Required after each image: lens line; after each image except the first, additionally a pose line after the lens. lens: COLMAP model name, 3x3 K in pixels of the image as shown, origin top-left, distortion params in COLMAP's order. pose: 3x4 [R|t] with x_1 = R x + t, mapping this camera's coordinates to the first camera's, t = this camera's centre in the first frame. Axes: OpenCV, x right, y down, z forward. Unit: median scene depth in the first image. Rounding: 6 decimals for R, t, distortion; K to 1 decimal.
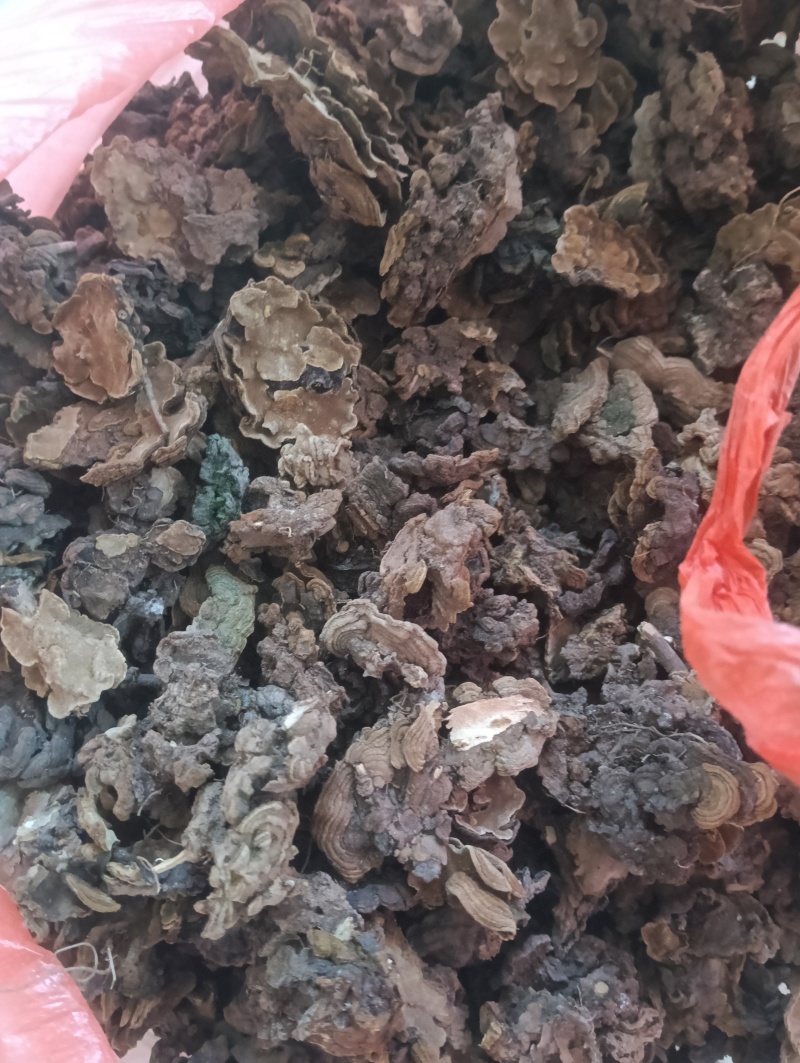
lens RADIAL K [[837.5, 0, 399.7], [0, 837.5, 536.6], [0, 0, 1]] dist [0.029620, -0.110114]
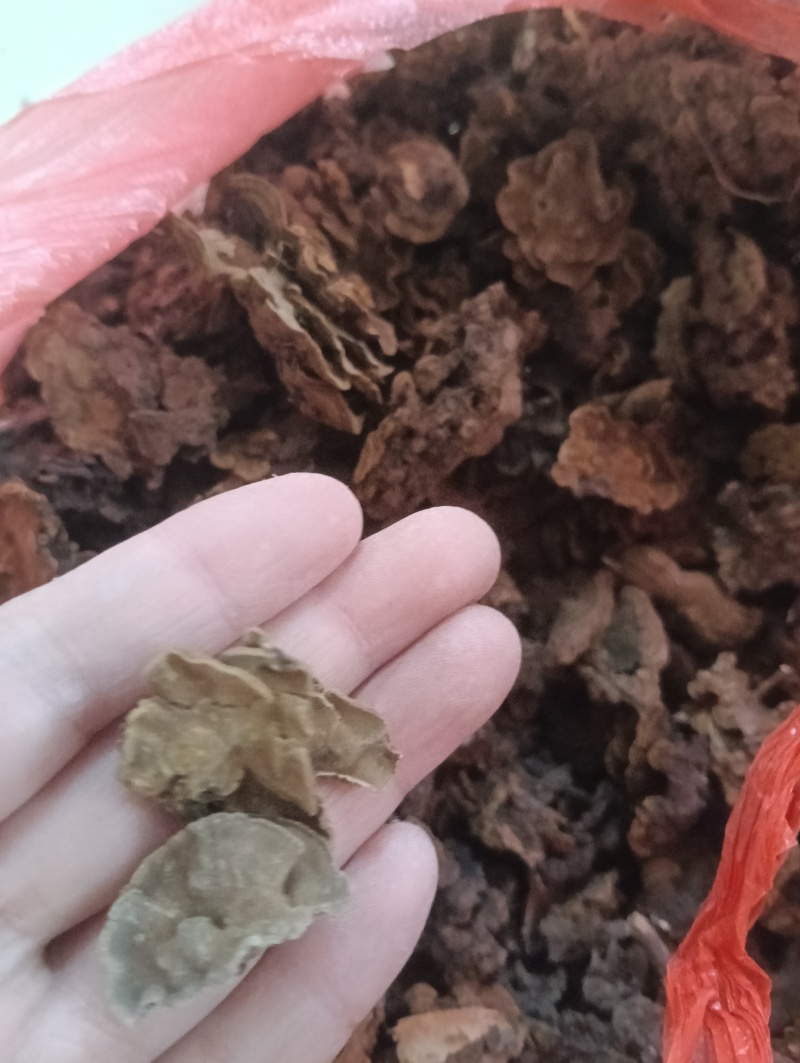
lens RADIAL K [[837.5, 0, 415.0], [0, 837.5, 513.7], [0, 0, 1]] dist [0.029620, -0.110114]
pose [[0.998151, 0.057186, -0.020596, 0.058708], [-0.057699, 0.998016, -0.025215, -0.257853], [0.019113, 0.026357, 0.999470, 0.130968]]
